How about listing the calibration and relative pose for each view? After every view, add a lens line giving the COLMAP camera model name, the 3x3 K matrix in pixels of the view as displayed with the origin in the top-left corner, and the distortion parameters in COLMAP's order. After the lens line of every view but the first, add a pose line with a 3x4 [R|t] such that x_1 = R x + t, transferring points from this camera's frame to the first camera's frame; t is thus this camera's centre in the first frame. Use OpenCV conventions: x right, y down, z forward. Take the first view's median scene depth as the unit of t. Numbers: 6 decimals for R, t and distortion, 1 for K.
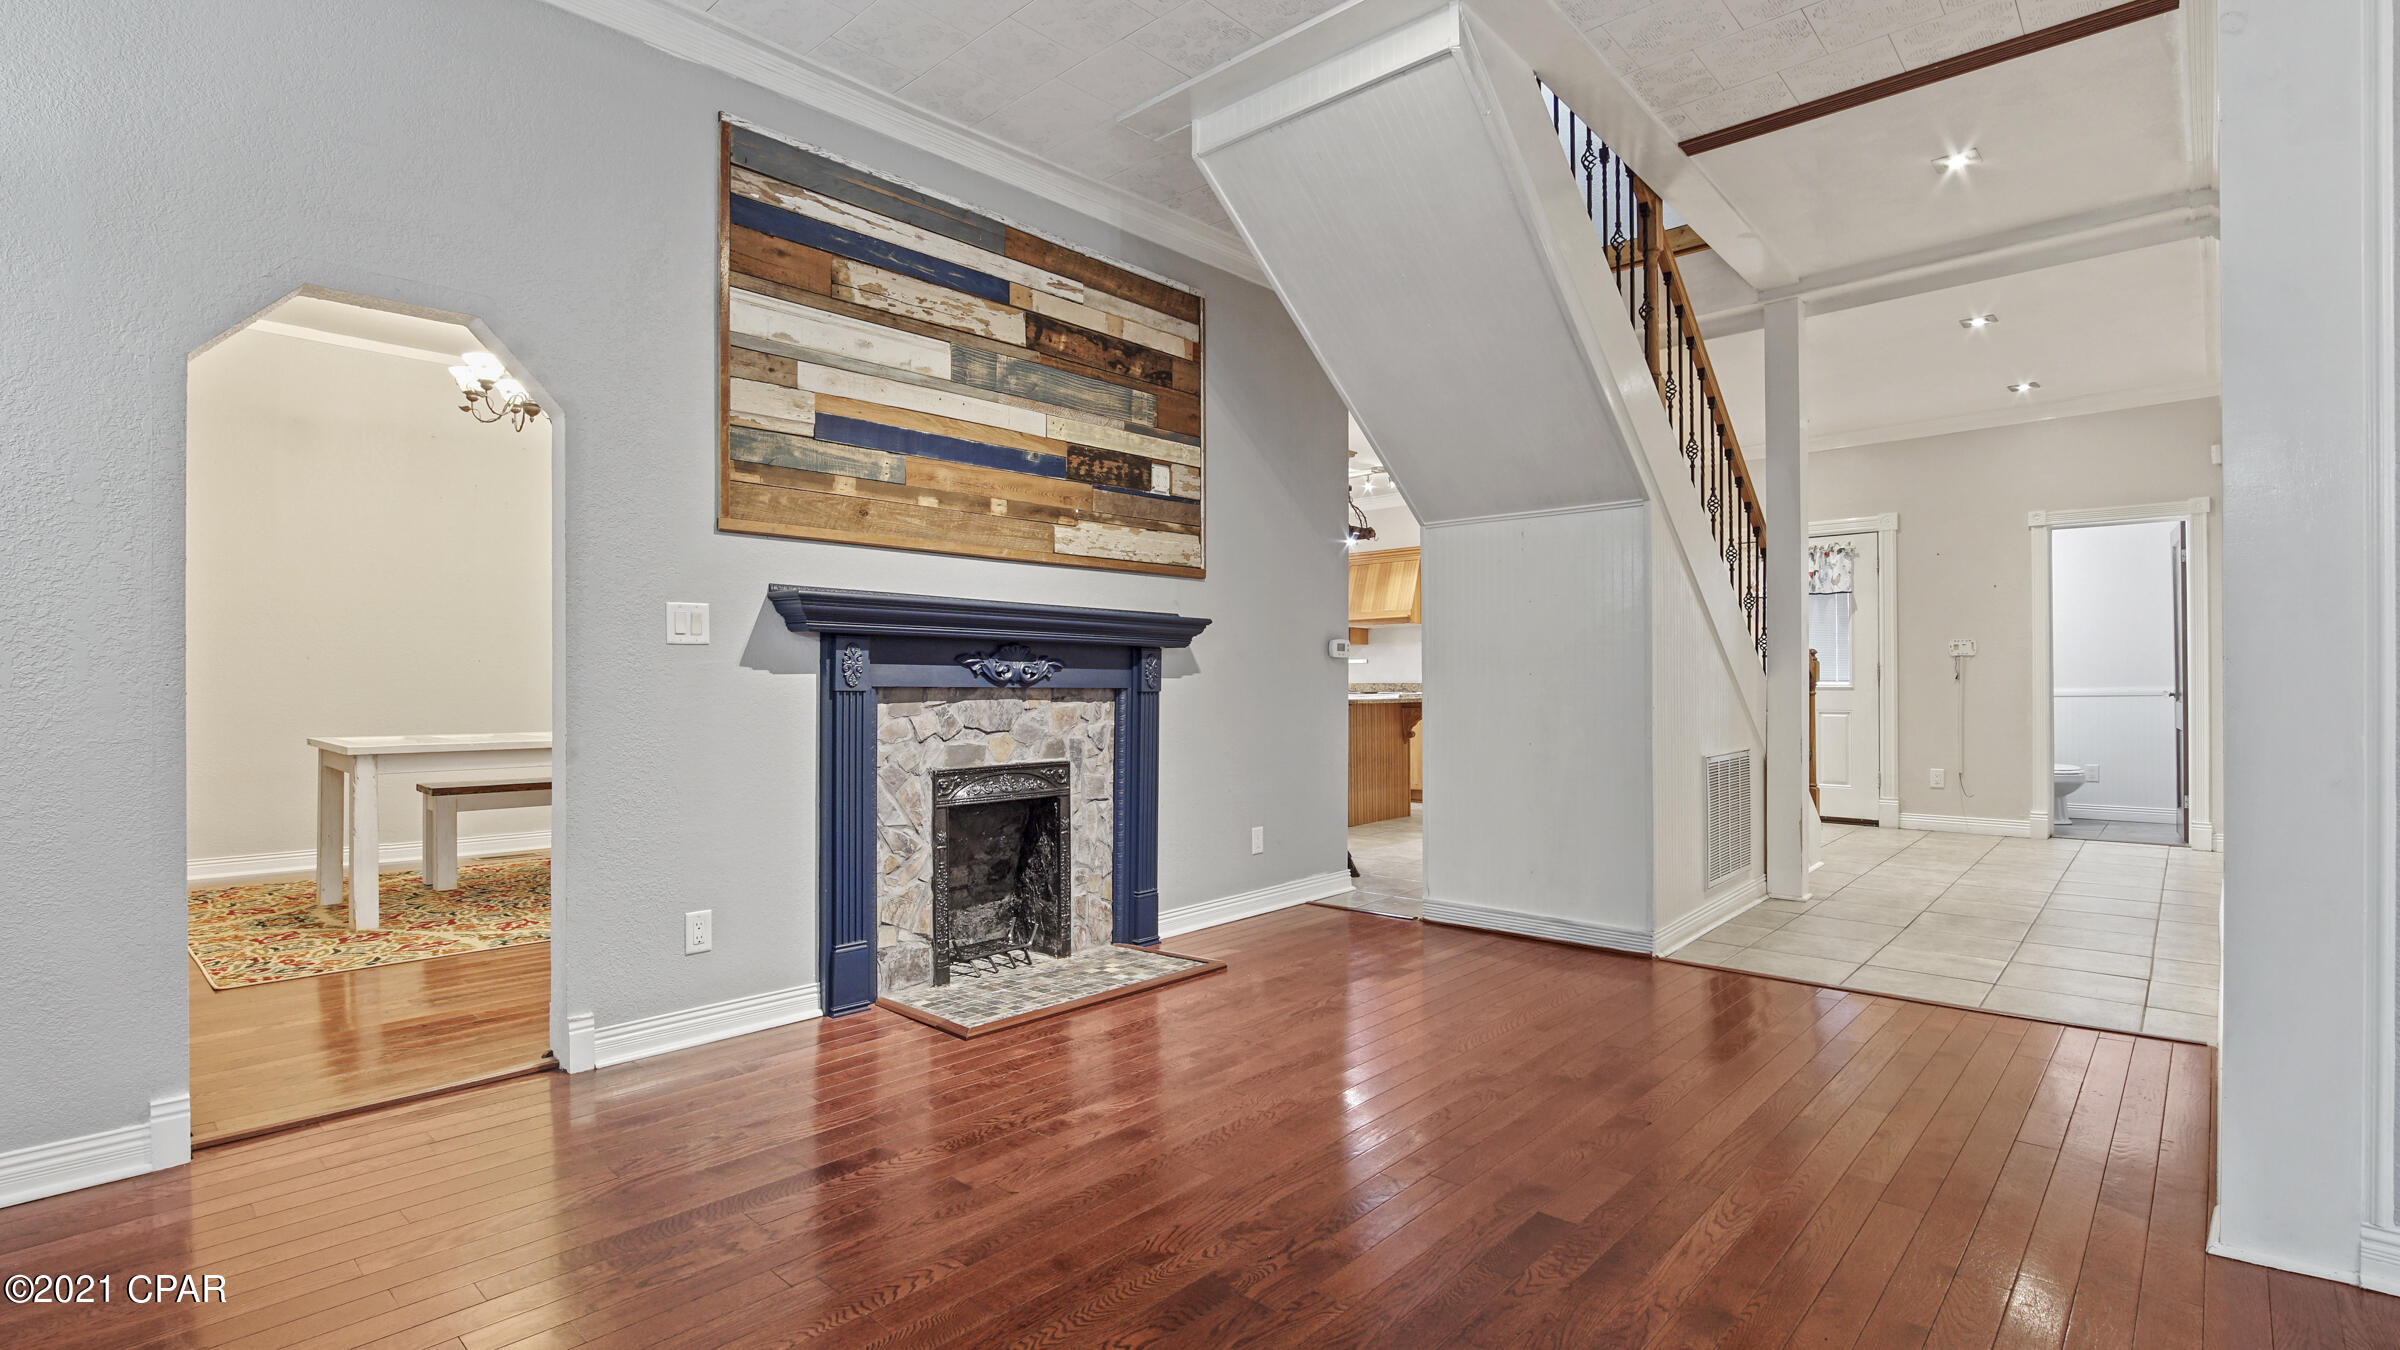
lens RADIAL K [[1095.6, 0, 1216.8], [0, 1095.6, 682.2], [0, 0, 1]] dist [-0.004066, 0.000735]
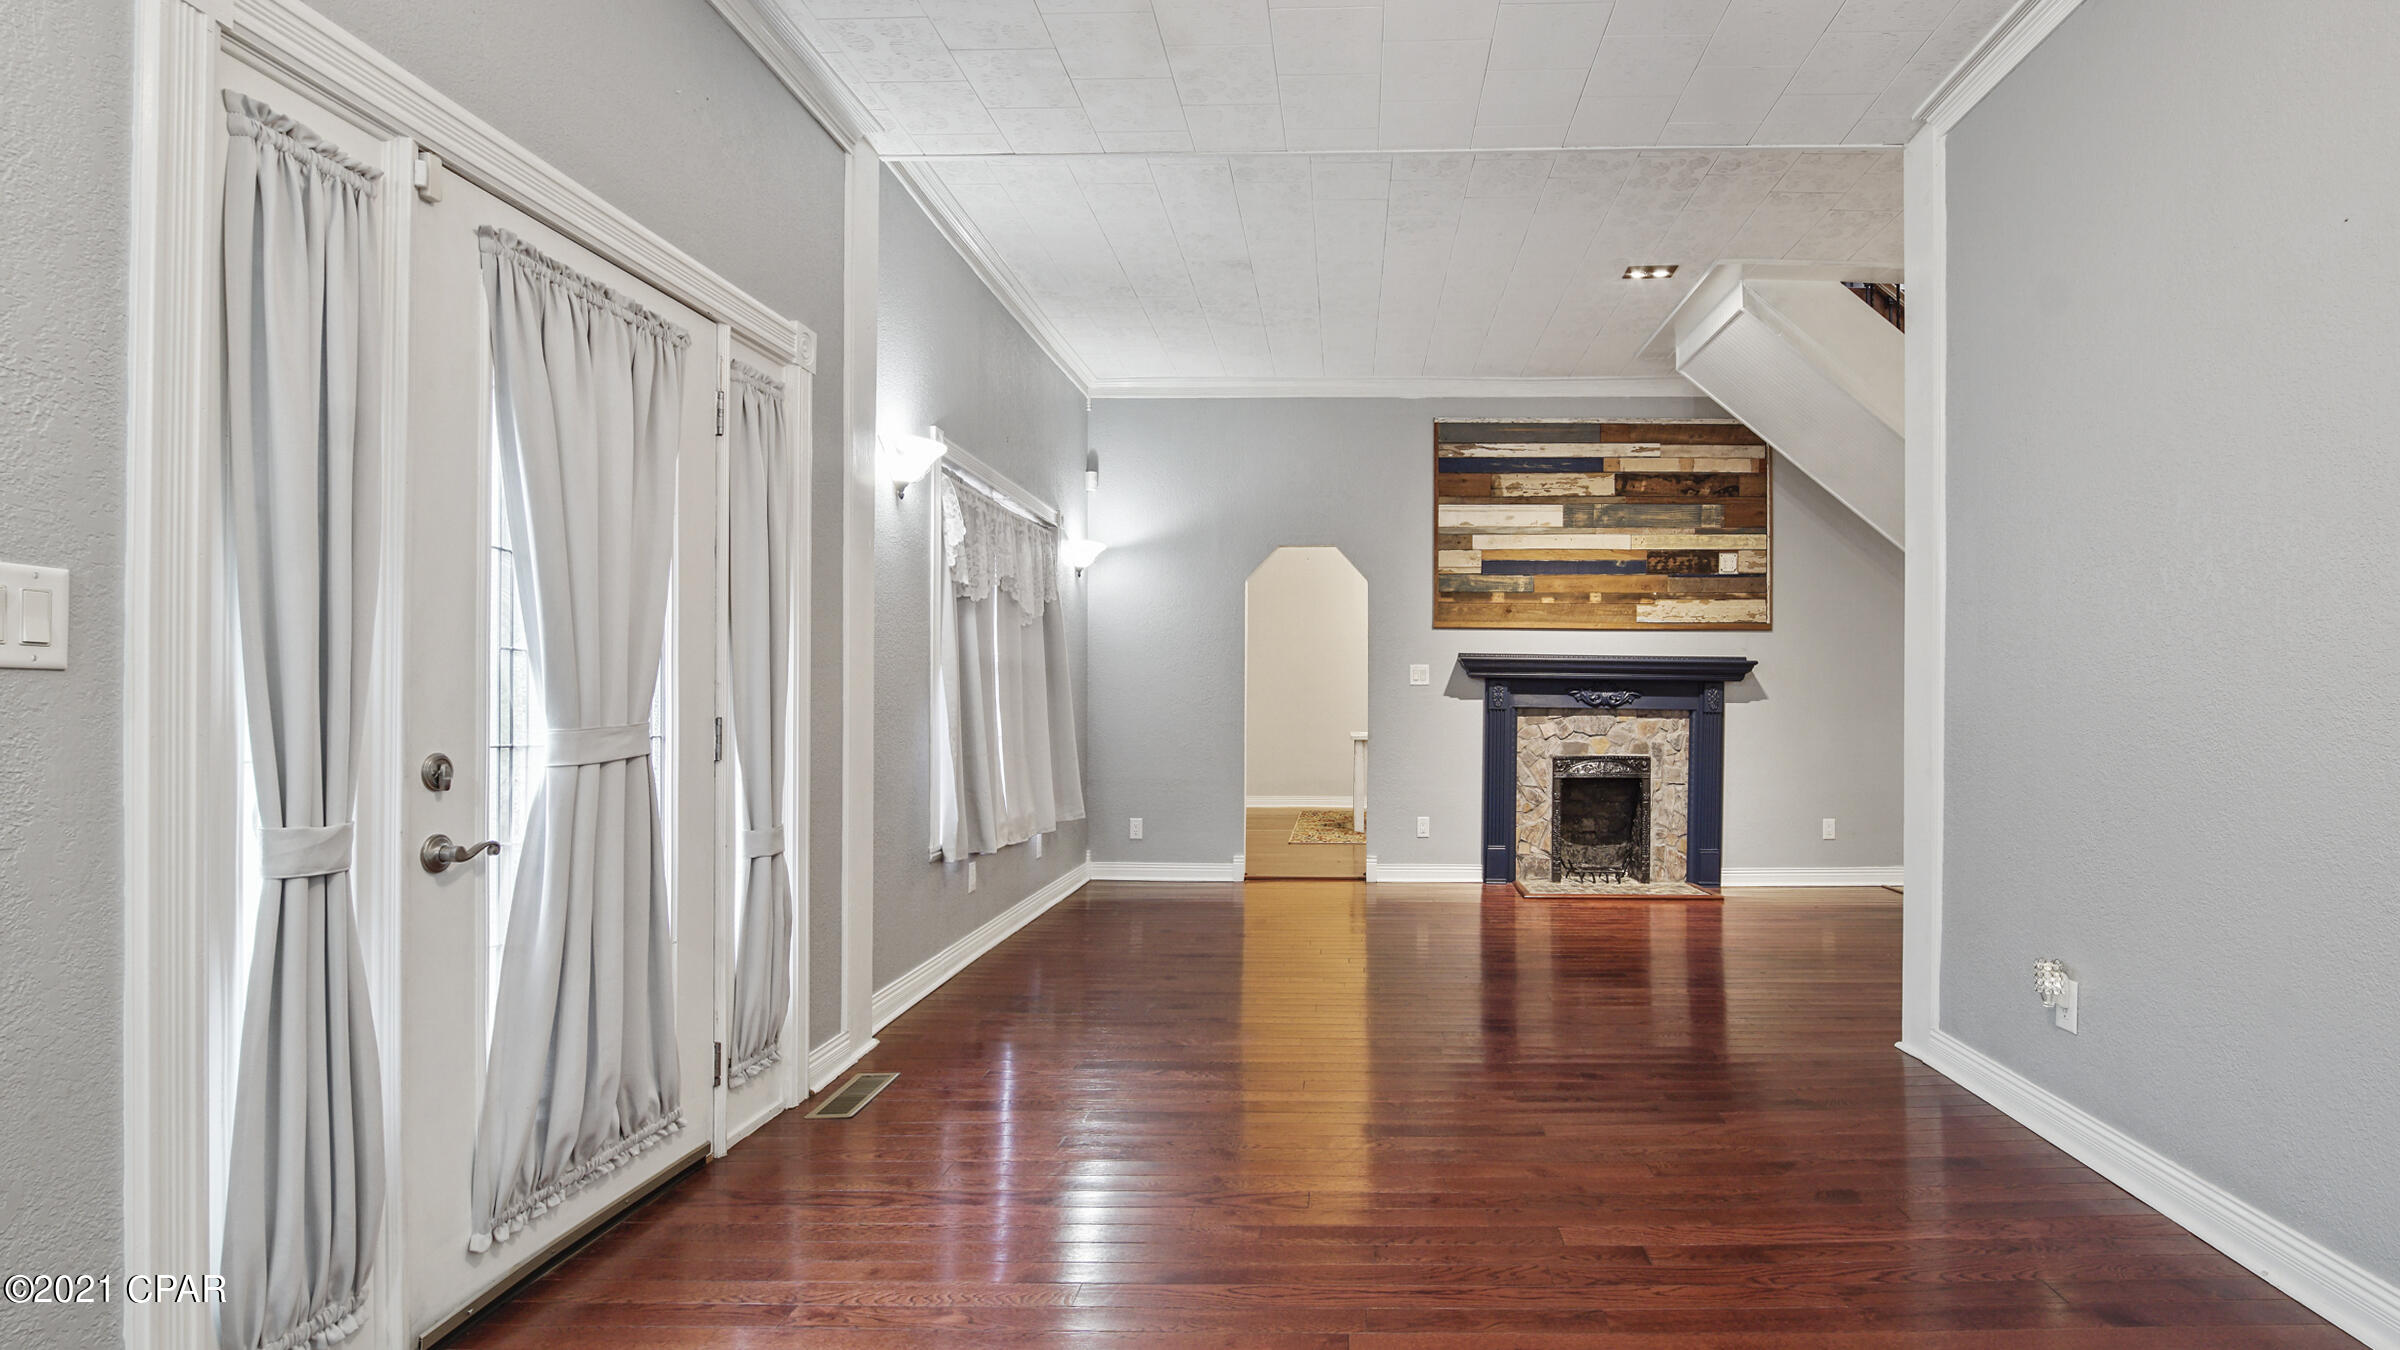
lens RADIAL K [[1095.6, 0, 1192.4], [0, 1095.6, 683.4], [0, 0, 1]] dist [-0.004066, 0.000735]
pose [[0.548928, -0.001297, -0.835869, 0.837218], [0.000940, 0.999999, -0.000934, -0.031593], [0.835869, -0.000273, 0.548929, -0.399678]]
